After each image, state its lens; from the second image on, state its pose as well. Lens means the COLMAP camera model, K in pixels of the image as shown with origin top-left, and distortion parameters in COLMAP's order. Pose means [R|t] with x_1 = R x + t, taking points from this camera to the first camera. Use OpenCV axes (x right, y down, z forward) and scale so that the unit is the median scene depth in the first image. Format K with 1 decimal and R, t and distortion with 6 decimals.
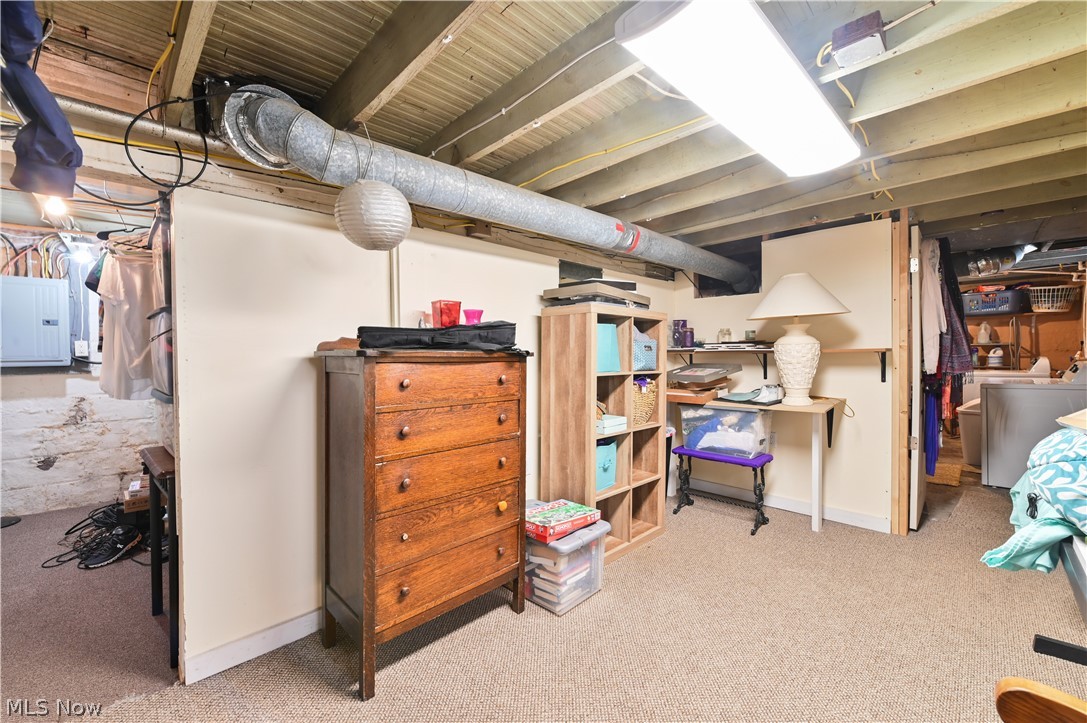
lens RADIAL K [[431.0, 0, 546.1], [0, 431.0, 363.1], [0, 0, 1]] dist [-0.010337, -0.000130]
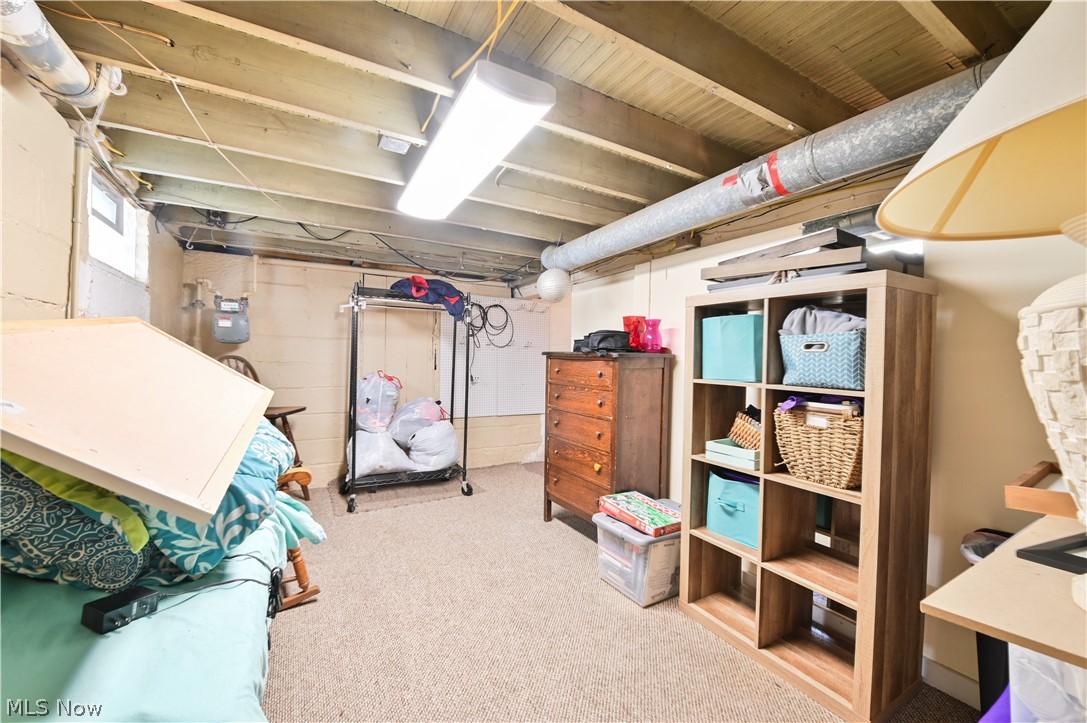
lens RADIAL K [[431.0, 0, 546.1], [0, 431.0, 363.1], [0, 0, 1]] dist [-0.010337, -0.000130]
pose [[-0.242604, 0.013051, -0.970038, 1.070068], [-0.033787, 0.999189, 0.021893, -0.015354], [0.969537, 0.038086, -0.241966, 1.001410]]
